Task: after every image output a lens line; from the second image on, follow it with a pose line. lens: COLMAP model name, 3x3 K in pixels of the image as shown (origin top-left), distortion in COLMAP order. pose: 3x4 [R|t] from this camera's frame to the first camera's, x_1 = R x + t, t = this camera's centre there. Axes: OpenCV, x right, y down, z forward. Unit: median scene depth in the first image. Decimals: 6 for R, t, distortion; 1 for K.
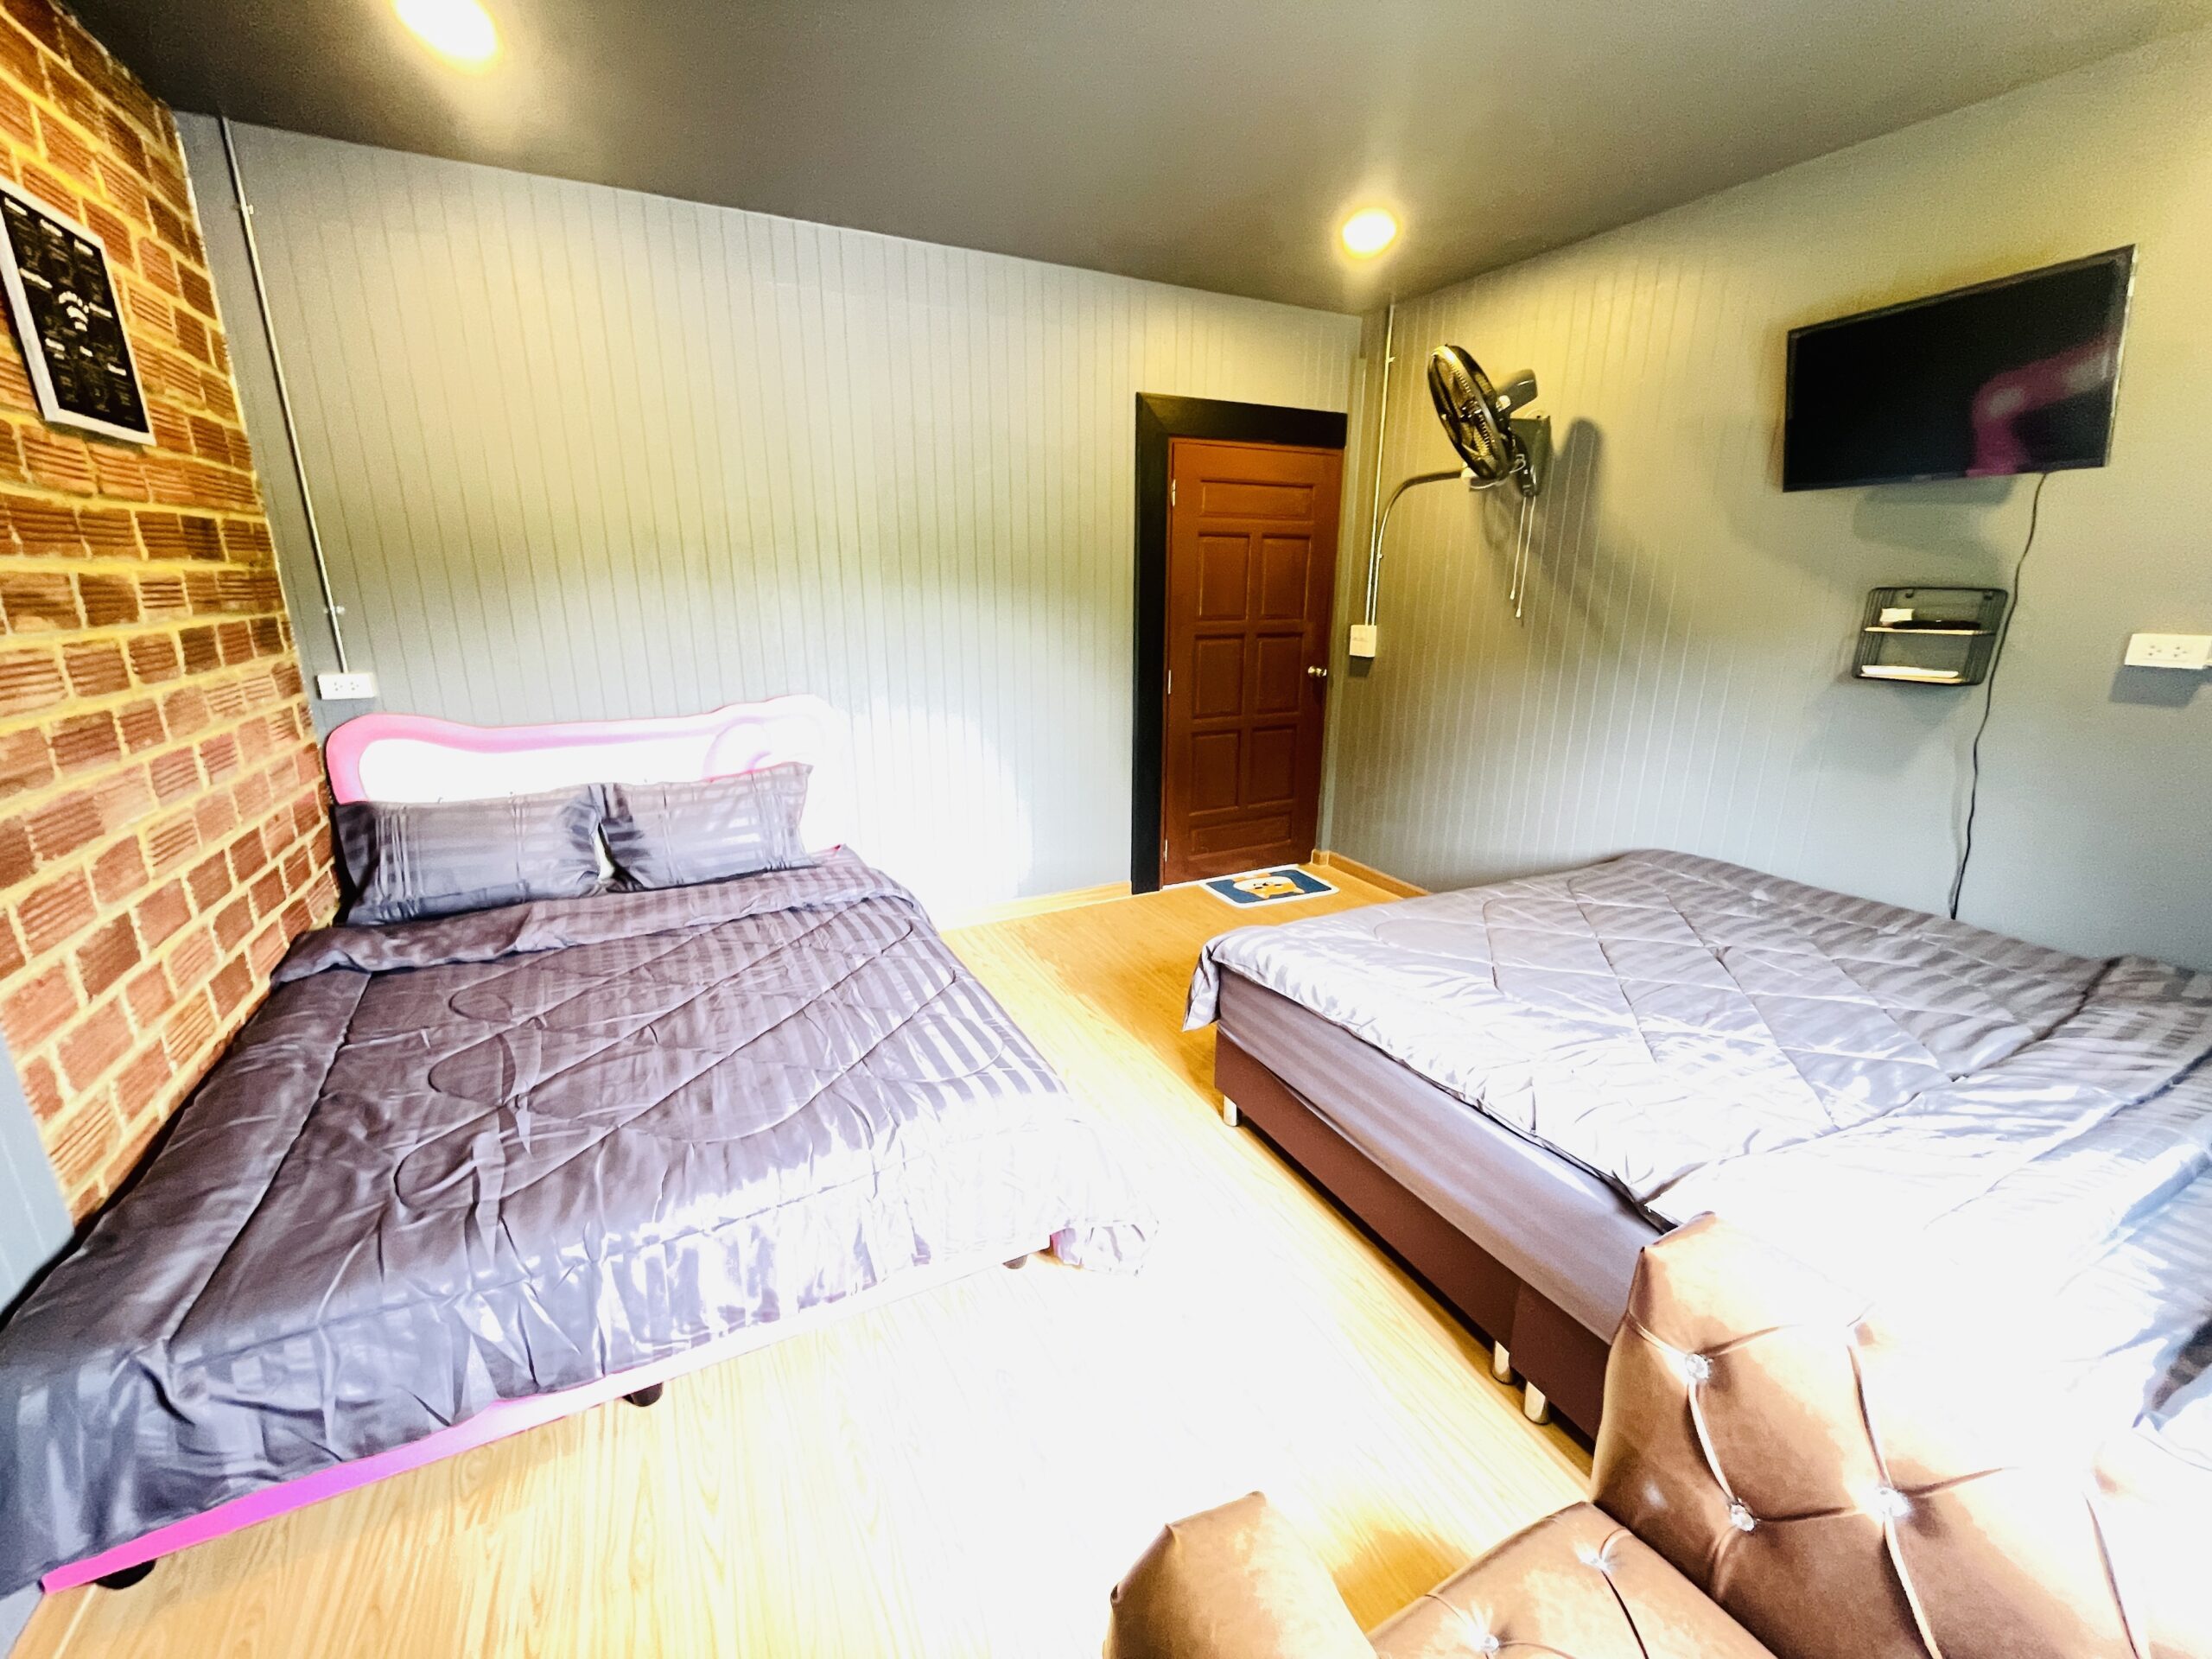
lens RADIAL K [[899.0, 0, 1109.4], [0, 899.0, 830.0], [0, 0, 1]] dist [-0.002149, 0.000439]
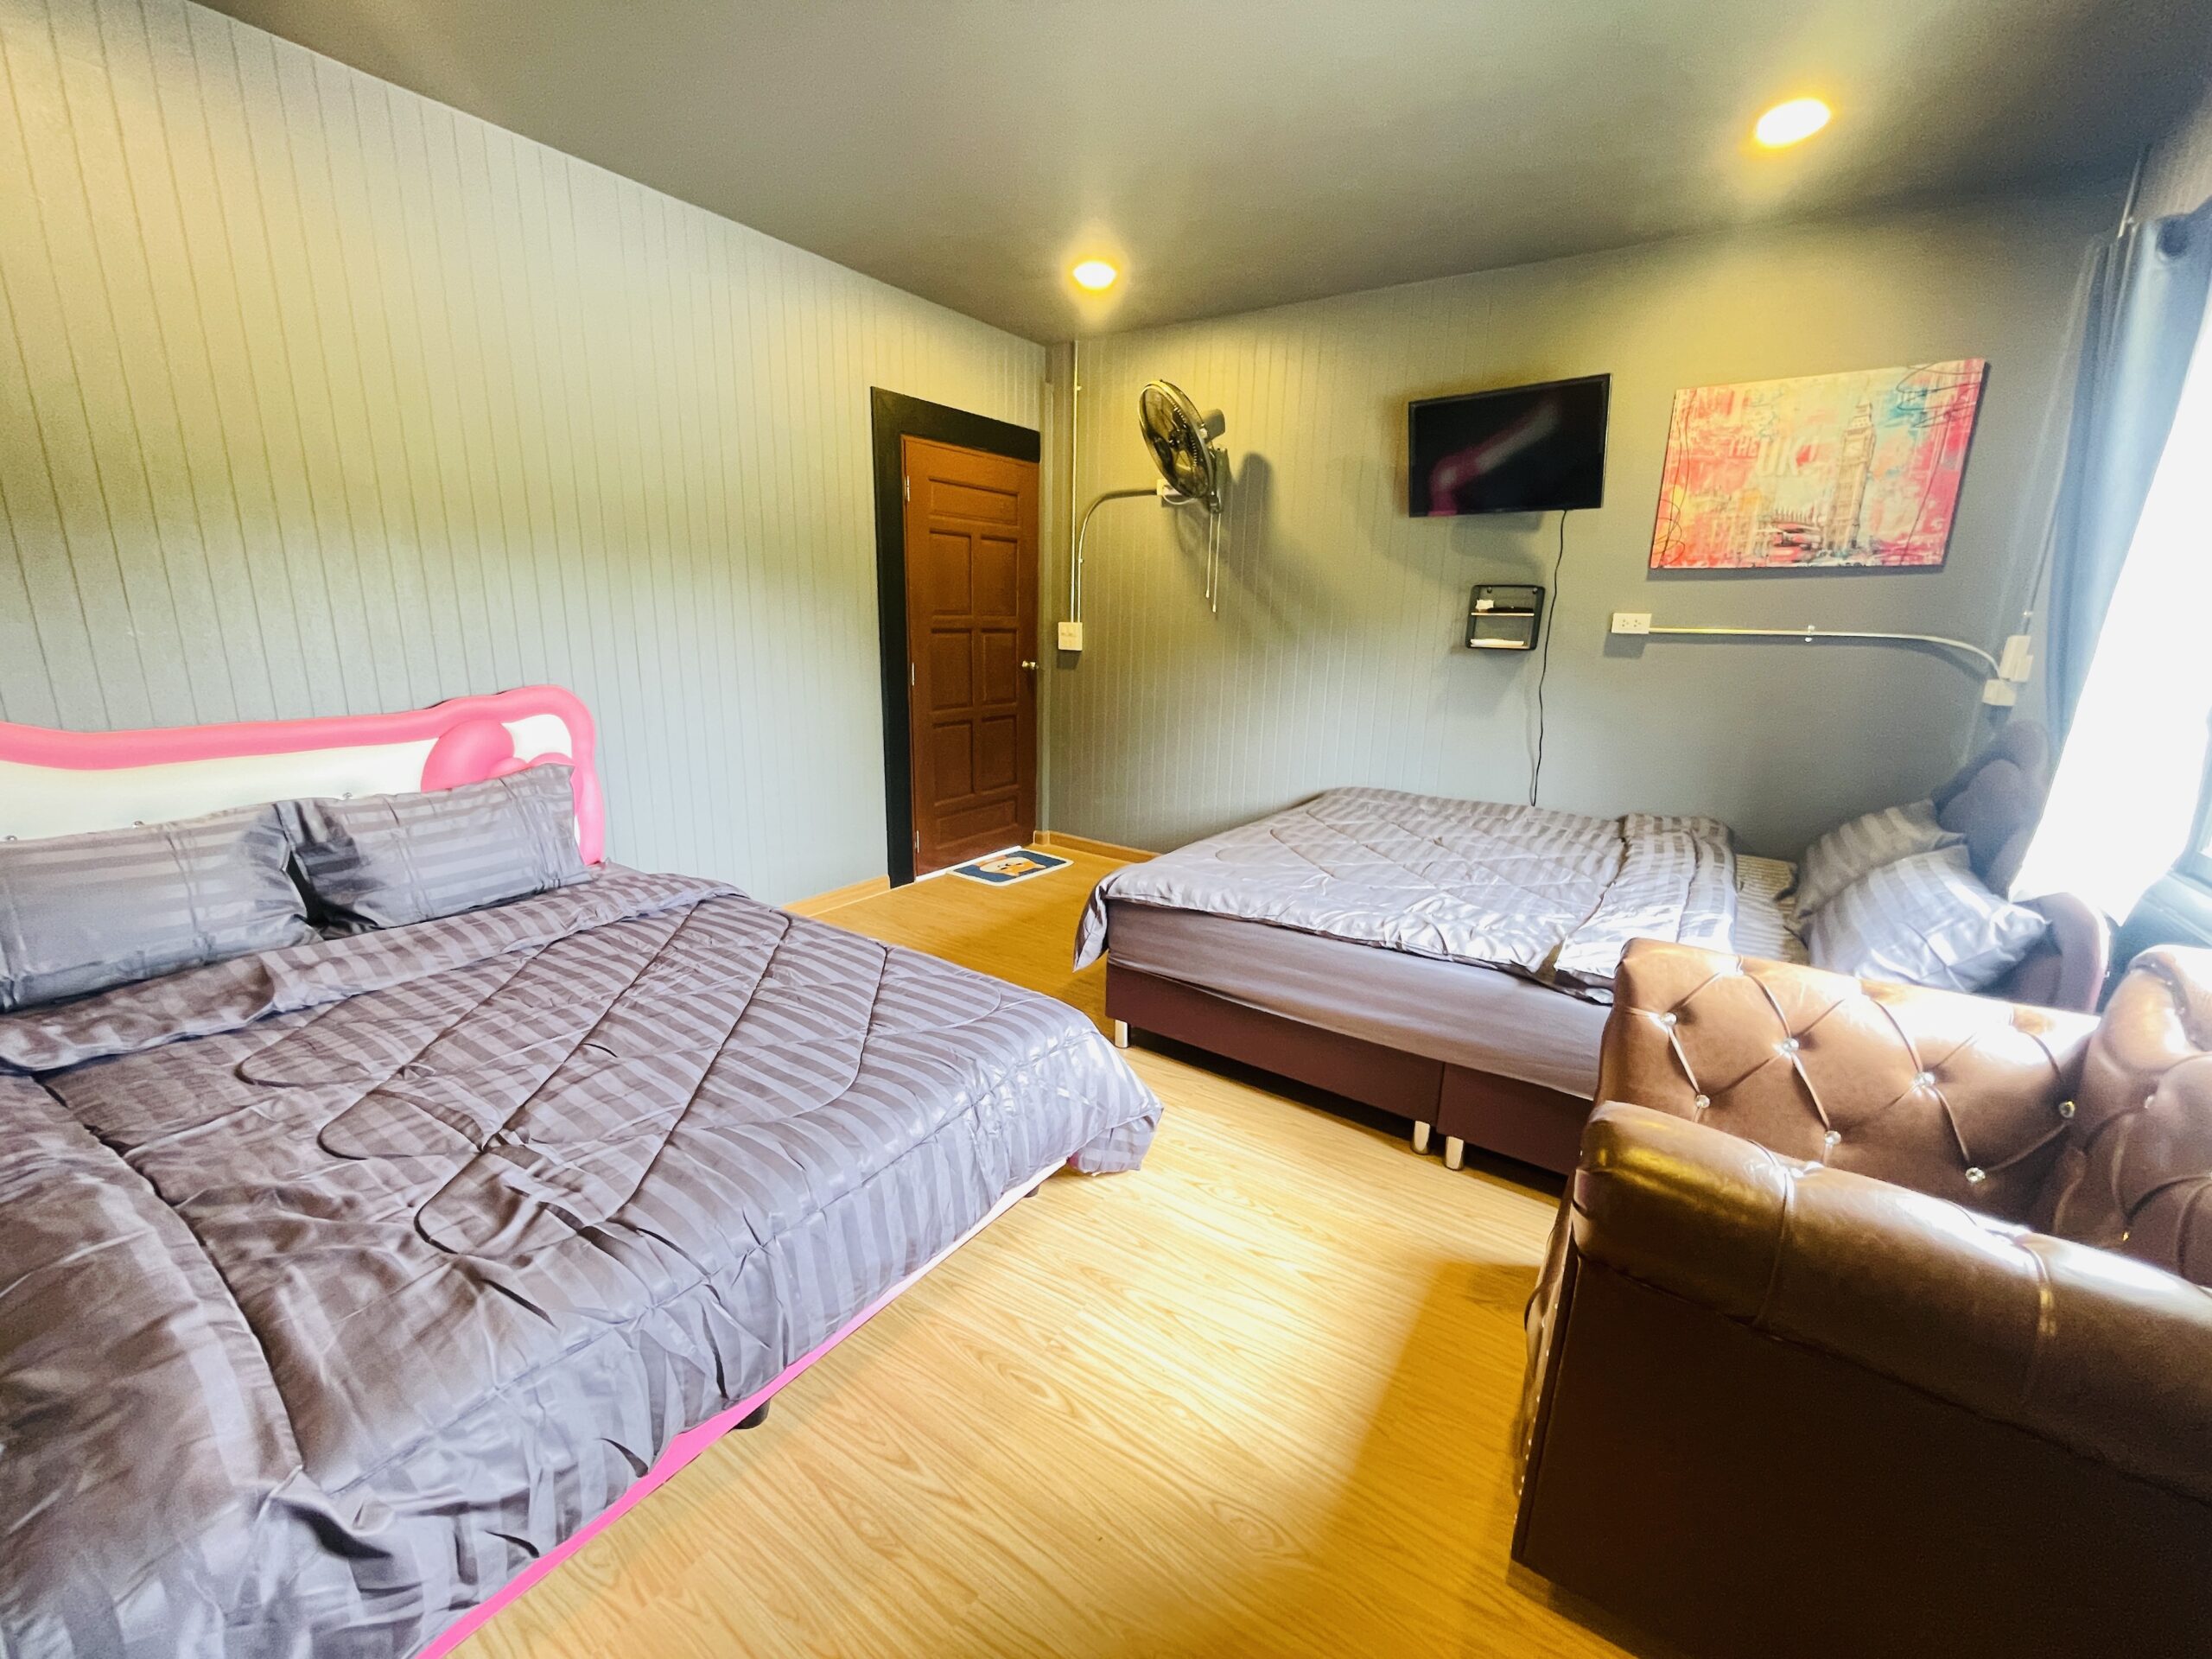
lens RADIAL K [[899.0, 0, 1109.4], [0, 899.0, 830.0], [0, 0, 1]] dist [-0.002149, 0.000439]
pose [[0.879377, -0.096274, 0.466291, -0.328697], [0.109212, 0.994018, -0.000730, 0.052092], [-0.463431, 0.051566, 0.884631, 0.006814]]
